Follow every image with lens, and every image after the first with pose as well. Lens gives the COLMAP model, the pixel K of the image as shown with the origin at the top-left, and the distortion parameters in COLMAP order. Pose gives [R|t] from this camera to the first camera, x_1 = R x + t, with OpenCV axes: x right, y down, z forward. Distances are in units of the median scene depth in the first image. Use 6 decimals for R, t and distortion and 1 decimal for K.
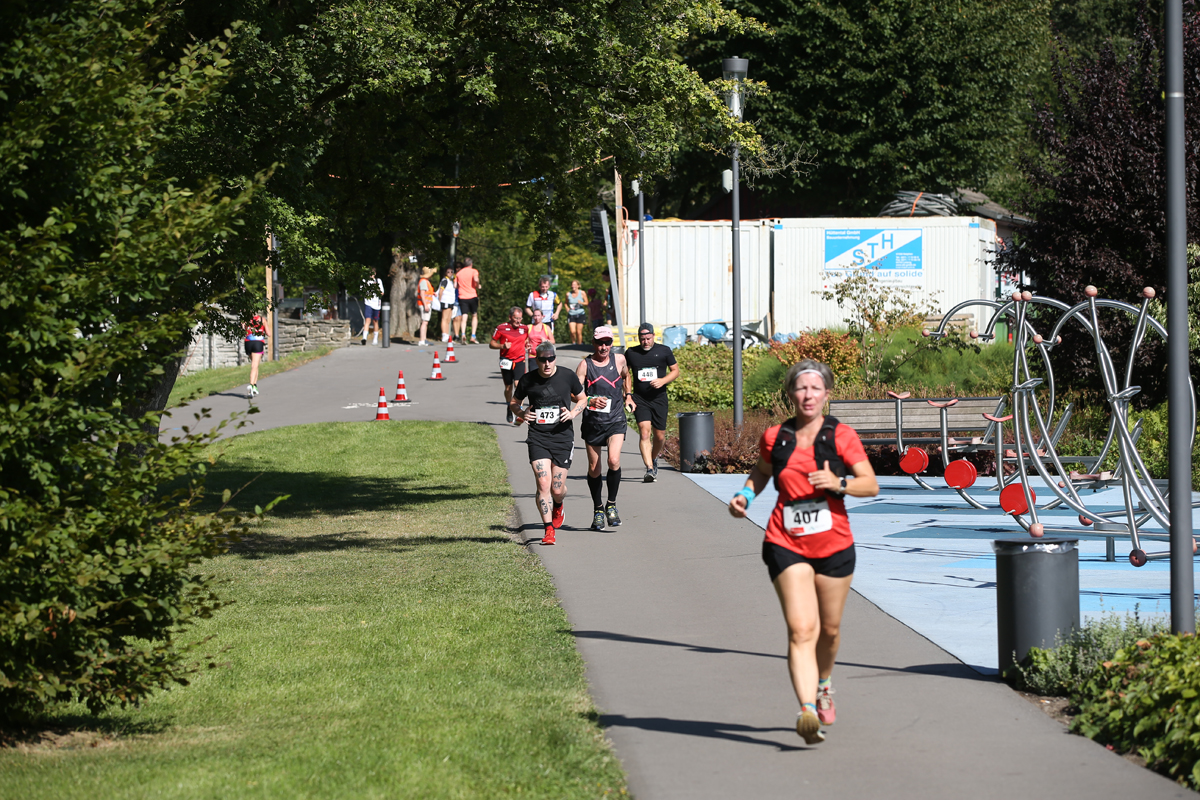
lens RADIAL K [[3973.6, 0, 600.0], [0, 3973.6, 400.0], [0, 0, 1]] dist [0.103440, -2.408894]
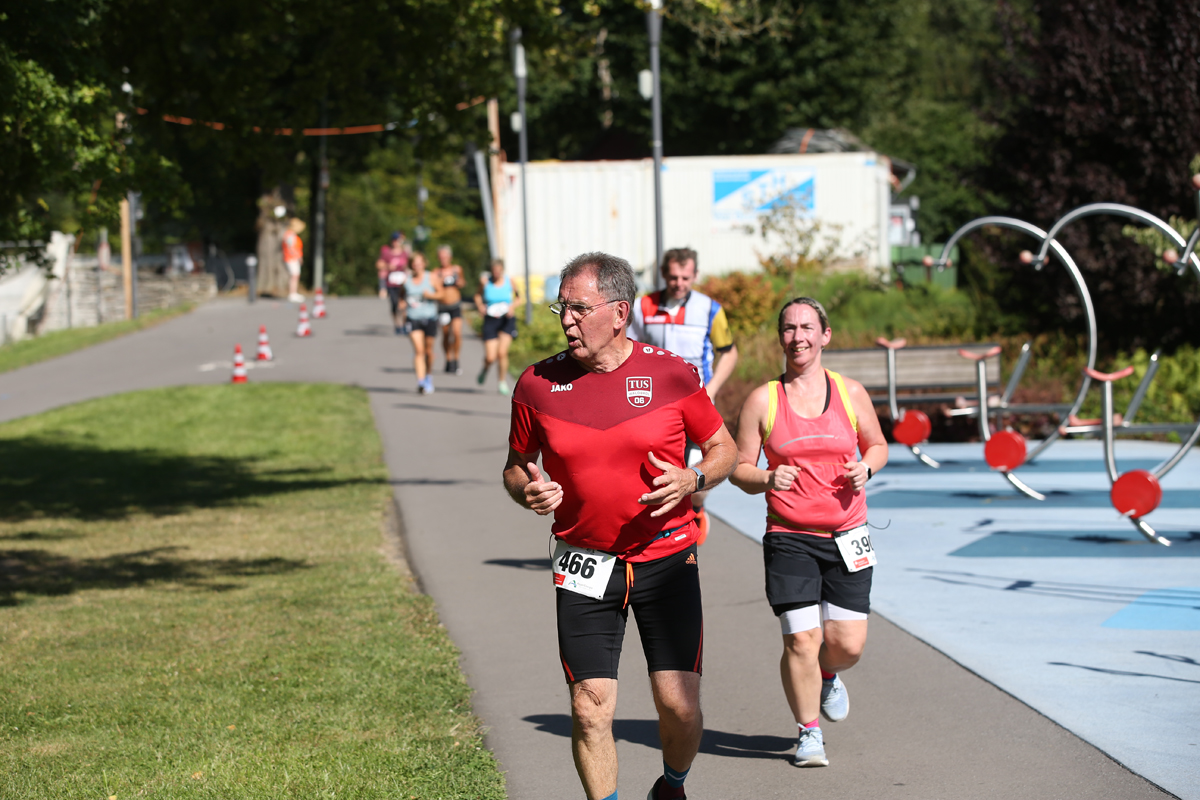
lens RADIAL K [[3441.6, 0, 600.0], [0, 3441.6, 400.0], [0, 0, 1]] dist [-0.083280, -0.068561]
pose [[0.999024, -0.017888, 0.040396, -0.005391], [0.017310, 0.999744, 0.014601, -0.000643], [-0.040646, -0.013888, 0.999077, 0.223079]]
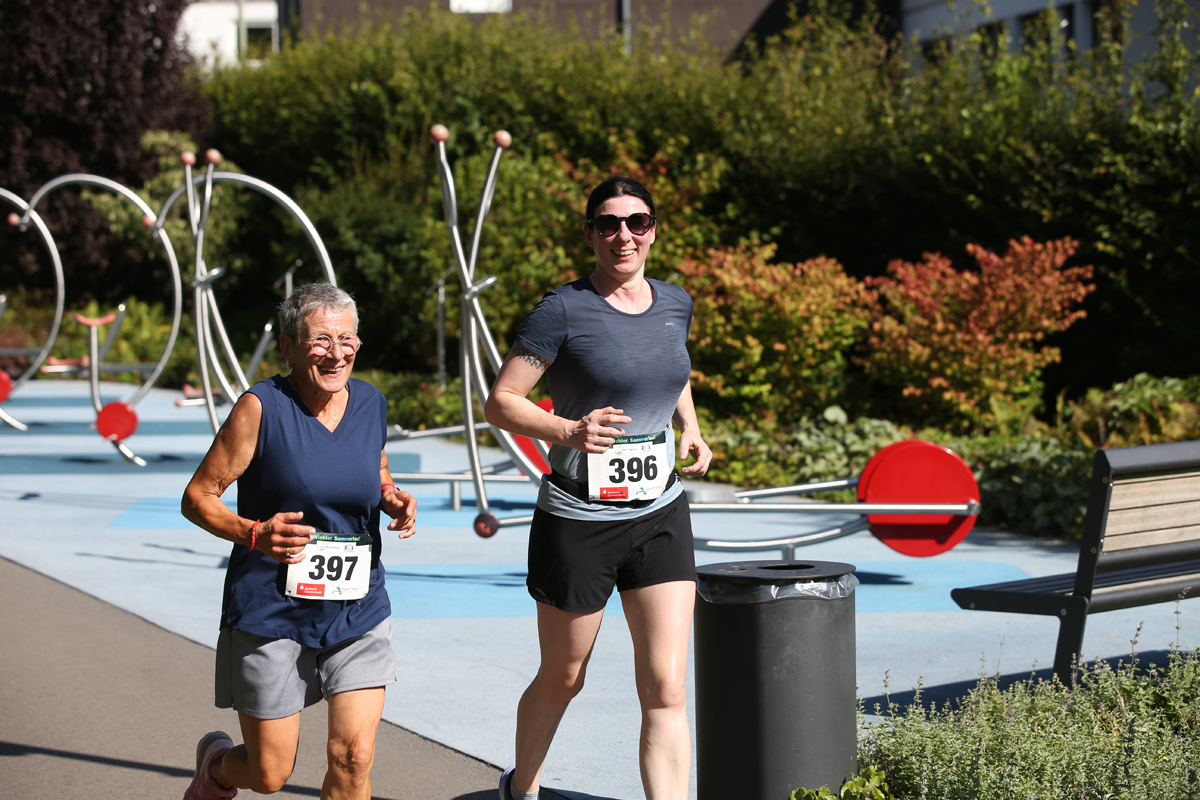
lens RADIAL K [[3127.3, 0, 600.0], [0, 3127.3, 400.0], [0, 0, 1]] dist [-0.067467, -0.644144]
pose [[0.931807, -0.014430, 0.362666, -0.017236], [0.002797, 0.999465, 0.032580, 0.000222], [-0.362943, -0.029344, 0.931349, 0.202922]]
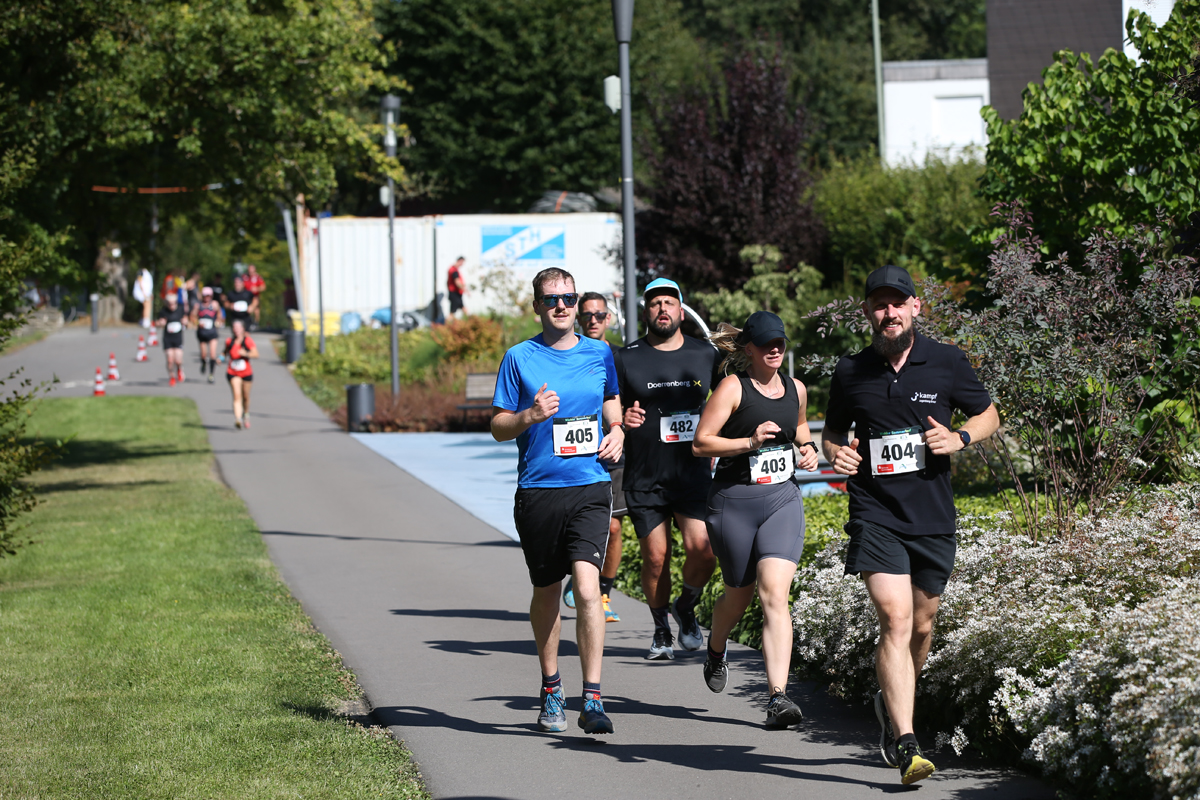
lens RADIAL K [[3973.6, 0, 600.0], [0, 3973.6, 400.0], [0, 0, 1]] dist [0.103440, -2.408894]
pose [[0.996928, -0.011636, 0.077448, 0.001948], [0.011205, 0.999919, 0.006000, 0.000952], [-0.077512, -0.005114, 0.996978, -0.178665]]
